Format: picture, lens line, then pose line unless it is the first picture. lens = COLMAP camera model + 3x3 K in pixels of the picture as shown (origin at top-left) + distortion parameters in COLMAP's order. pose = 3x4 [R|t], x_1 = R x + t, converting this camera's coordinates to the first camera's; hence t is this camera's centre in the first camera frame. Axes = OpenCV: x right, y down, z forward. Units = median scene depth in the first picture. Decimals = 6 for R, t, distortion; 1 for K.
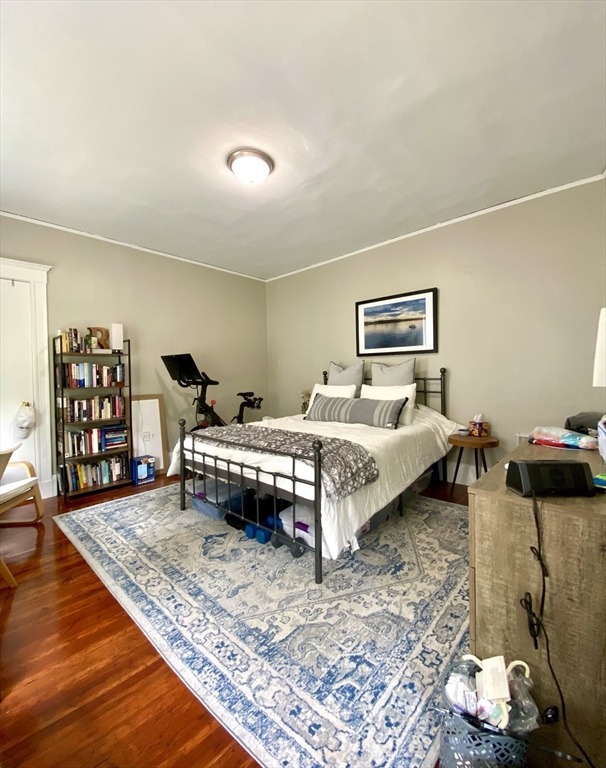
lens RADIAL K [[327.7, 0, 305.0], [0, 327.7, 375.7], [0, 0, 1]] dist [0.000038, -0.020511]
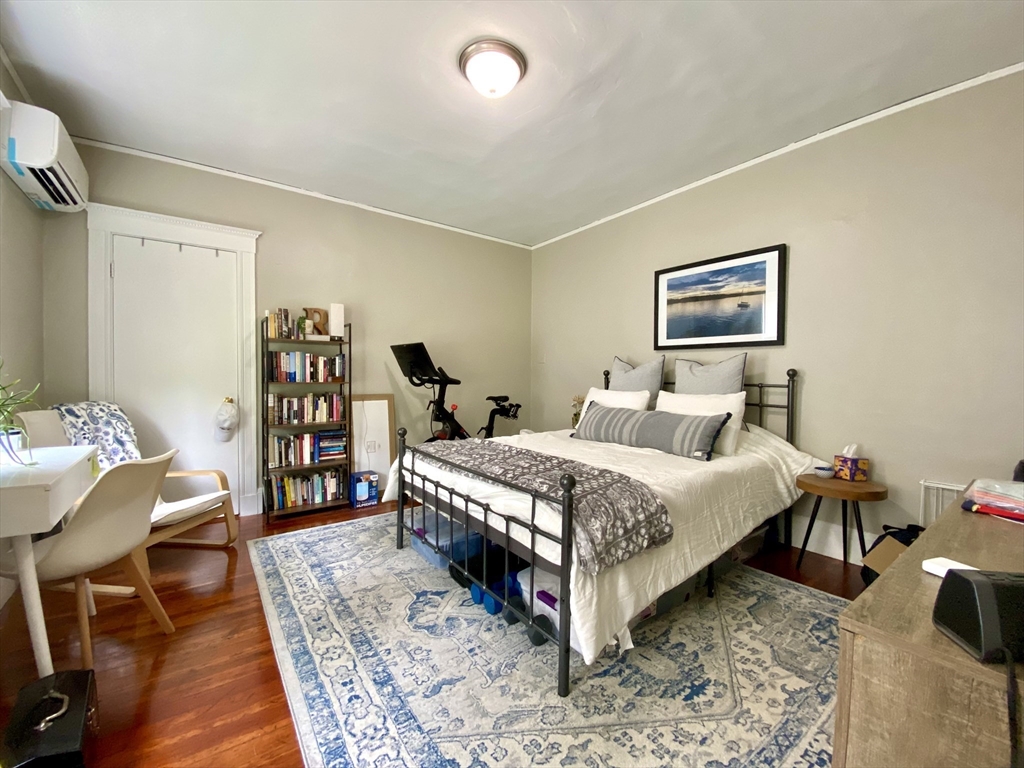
lens RADIAL K [[411.0, 0, 512.0], [0, 411.0, 384.0], [0, 0, 1]] dist [-0.000228, -0.013423]
pose [[0.979740, 0.031503, -0.197780, 0.059232], [-0.028123, 0.999407, 0.019879, 0.006762], [0.198289, -0.013914, 0.980045, 0.142063]]
